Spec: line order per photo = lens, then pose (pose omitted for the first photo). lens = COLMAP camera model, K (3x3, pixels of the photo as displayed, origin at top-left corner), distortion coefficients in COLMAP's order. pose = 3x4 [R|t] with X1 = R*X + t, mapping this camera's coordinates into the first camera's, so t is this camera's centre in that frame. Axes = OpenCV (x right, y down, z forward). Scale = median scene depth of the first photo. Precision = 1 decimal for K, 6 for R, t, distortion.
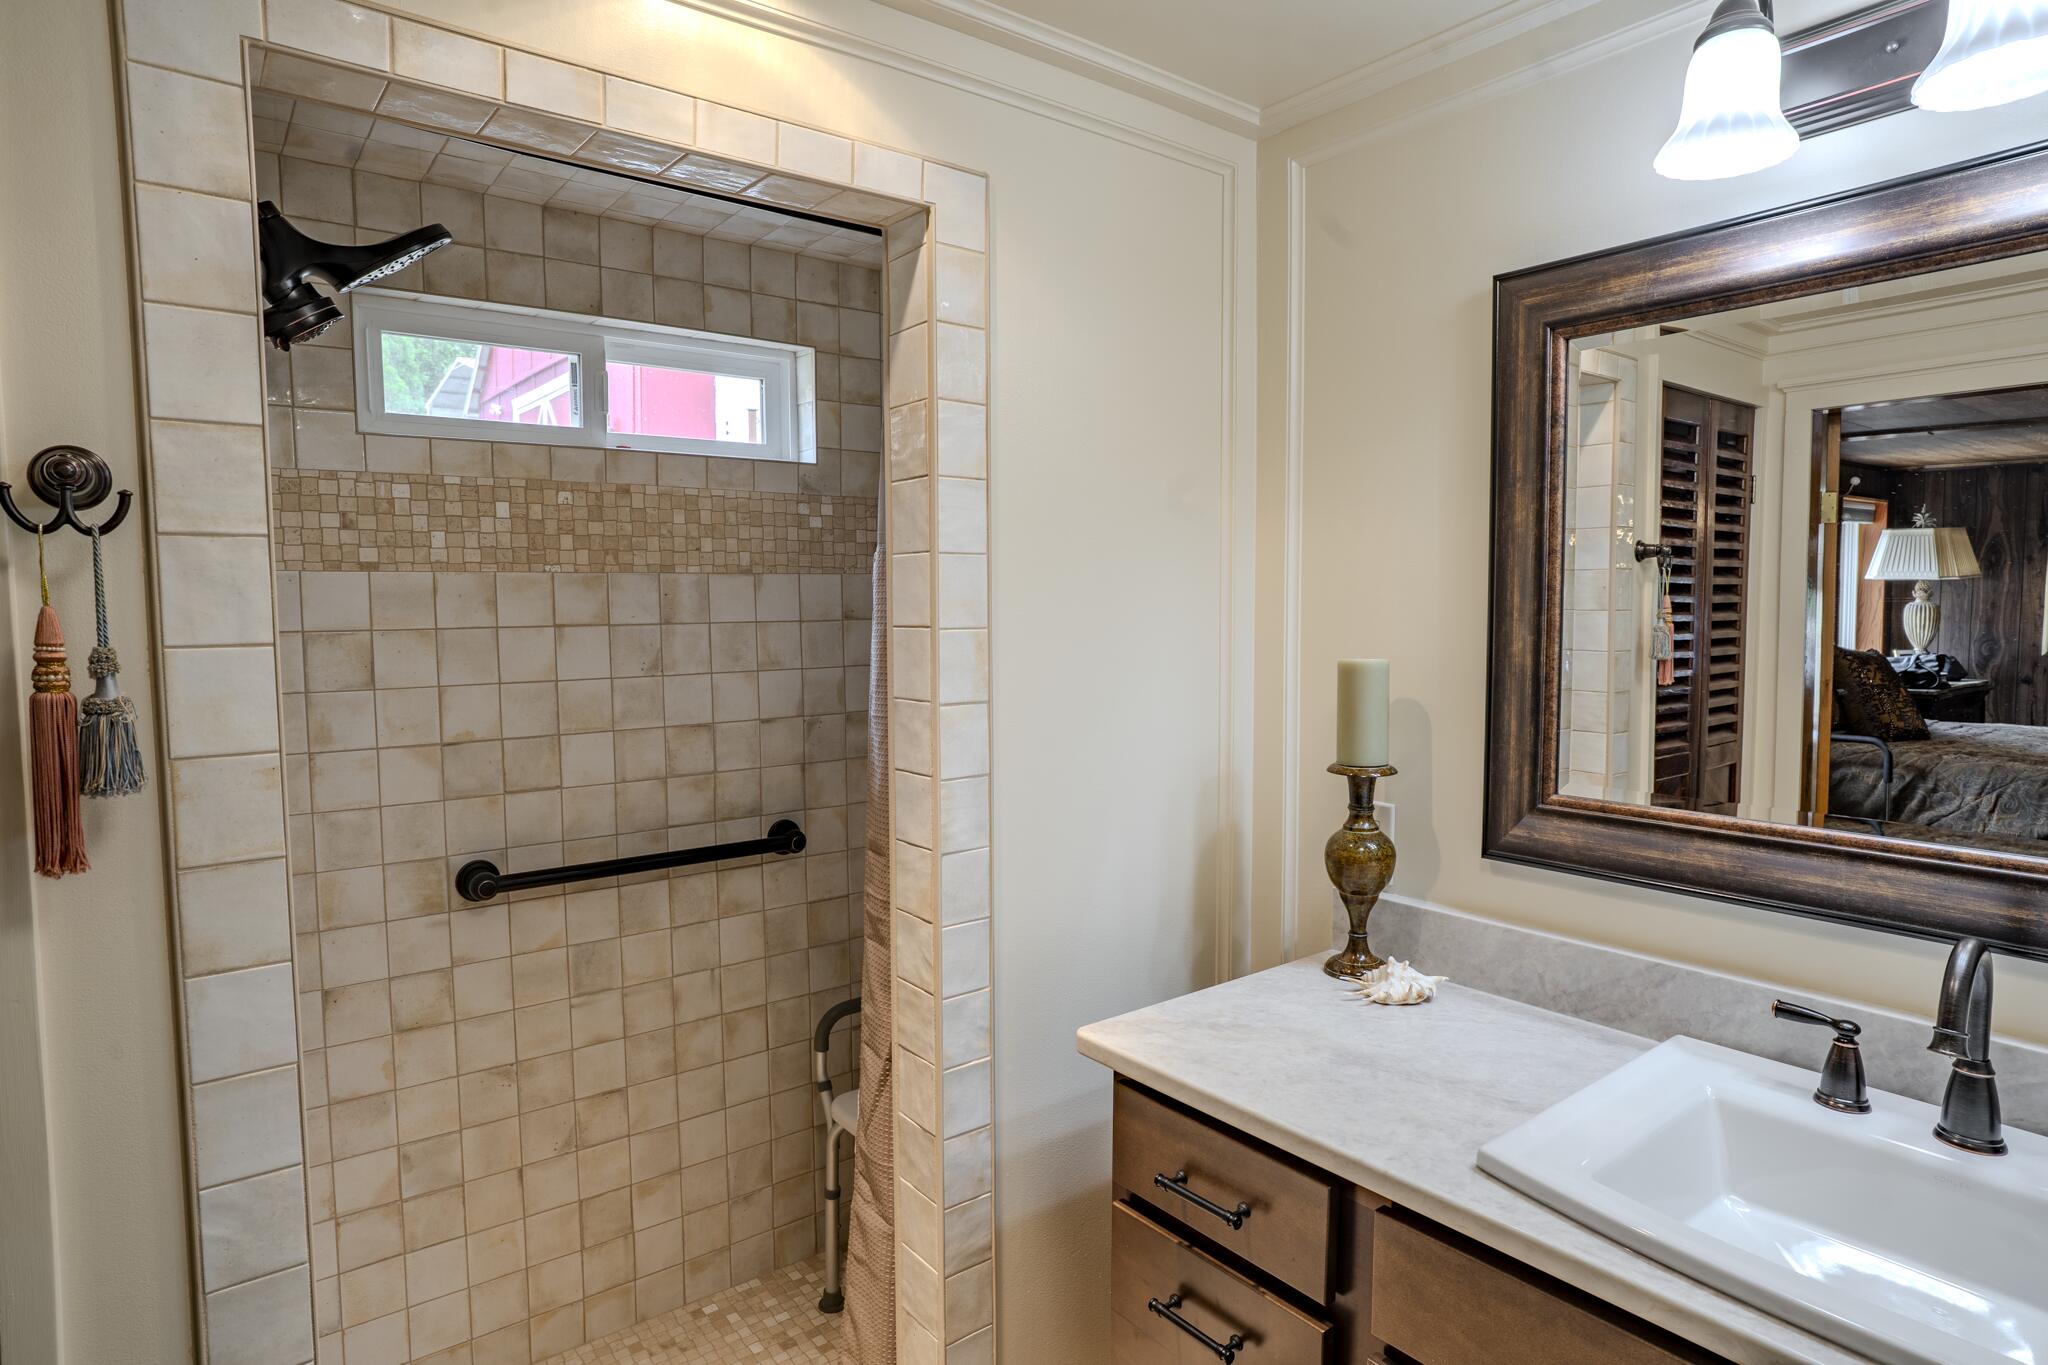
lens RADIAL K [[1134.8, 0, 1024.3], [0, 1134.8, 684.5], [0, 0, 1]] dist [-0.053665, 0.041021]
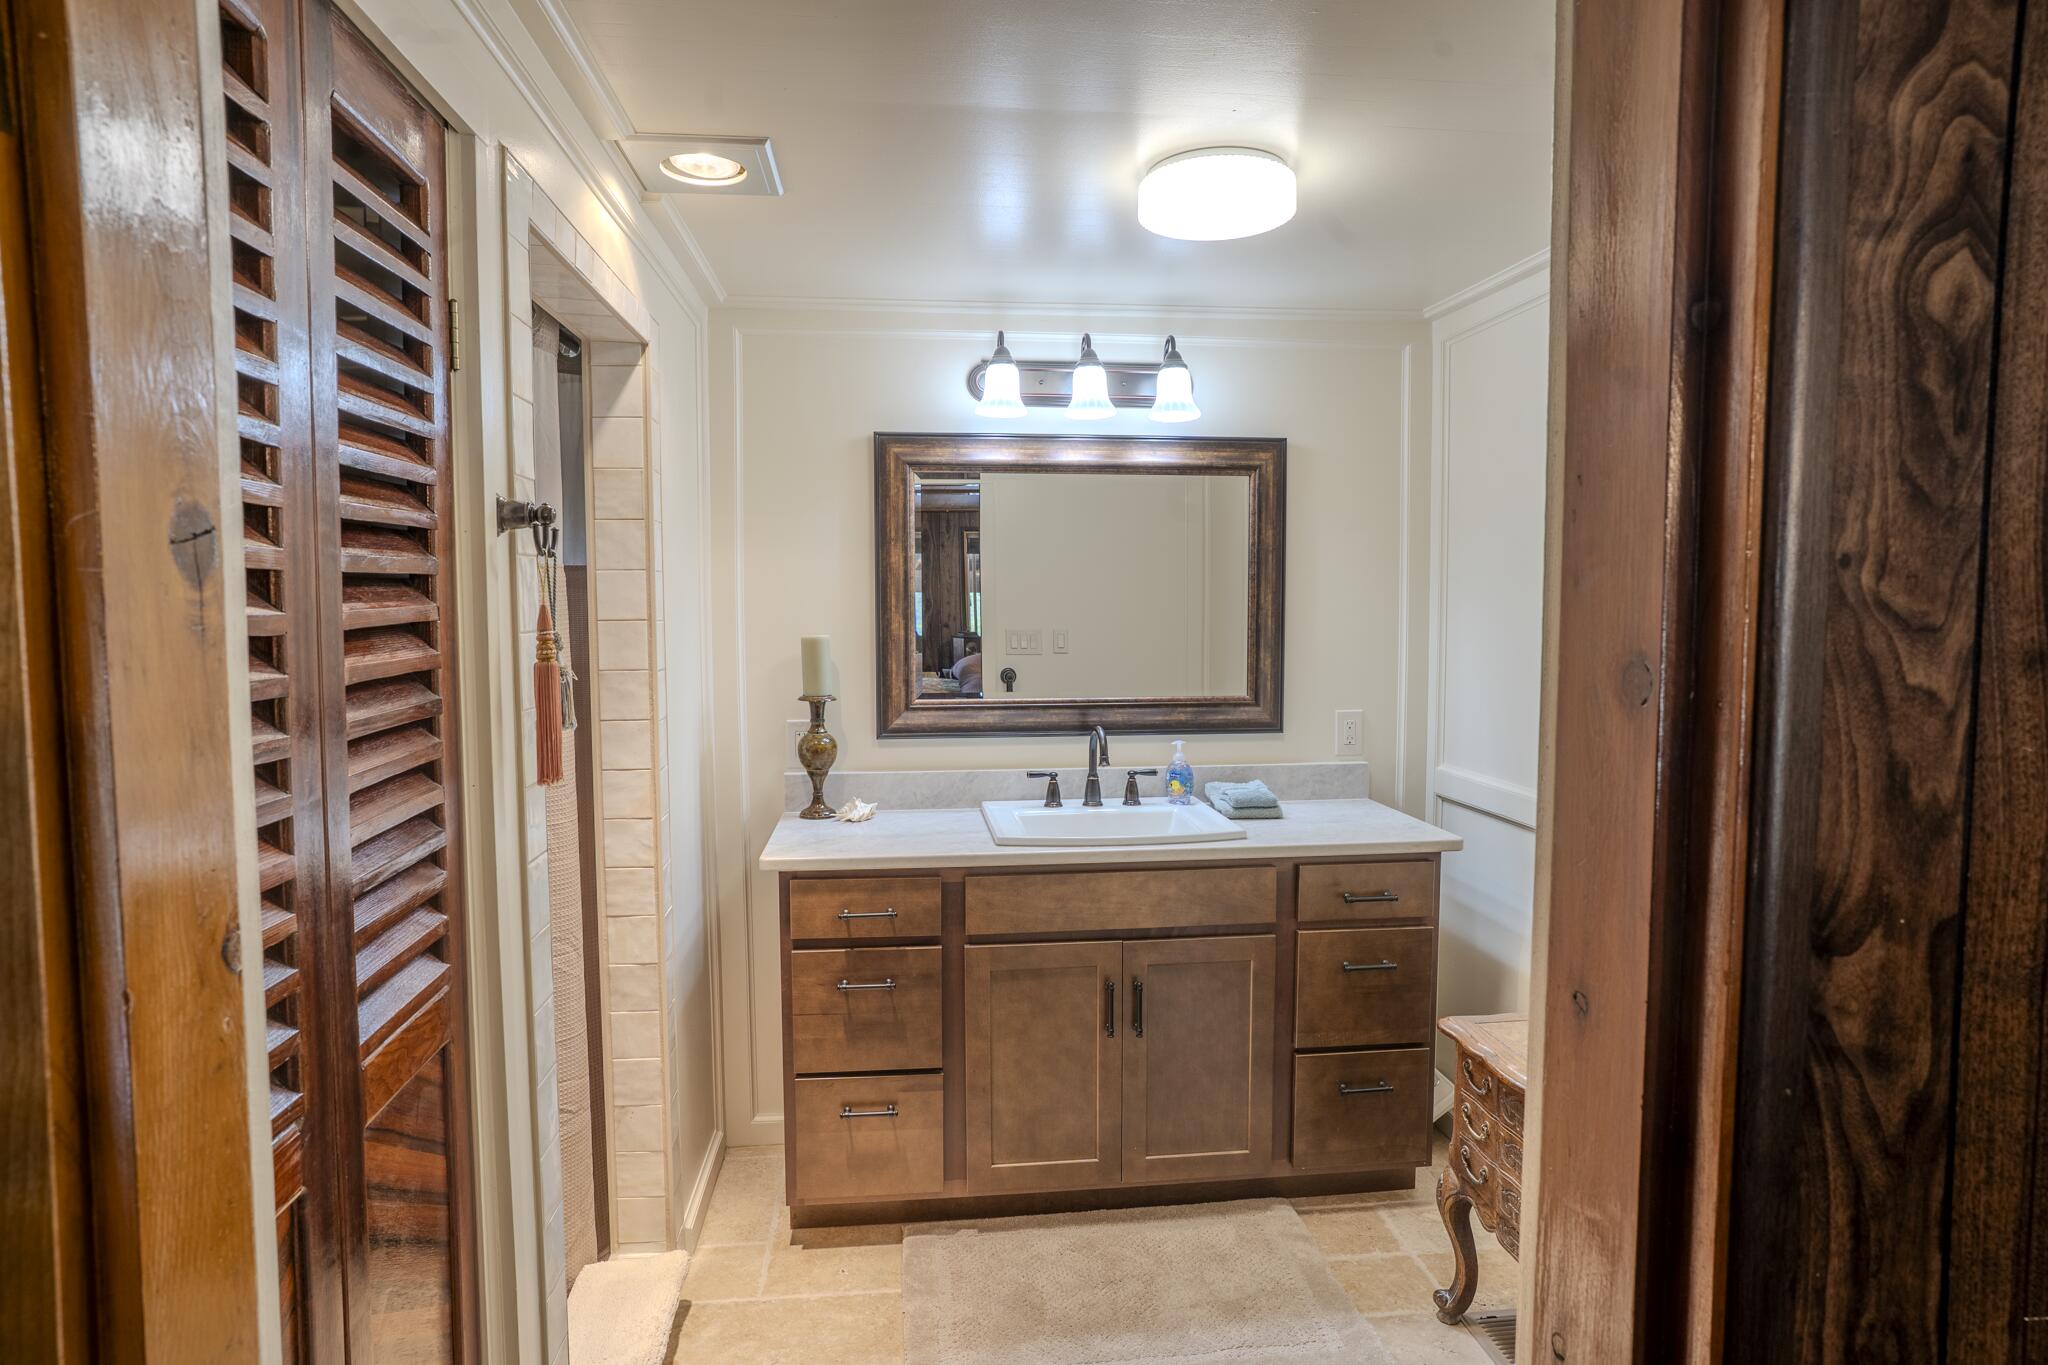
lens RADIAL K [[1134.8, 0, 1024.3], [0, 1134.8, 684.5], [0, 0, 1]] dist [-0.053665, 0.041021]
pose [[0.519880, -0.060776, 0.852074, -1.108823], [0.056378, 0.997732, 0.036768, 0.007882], [-0.852377, 0.028924, 0.522128, -0.207050]]
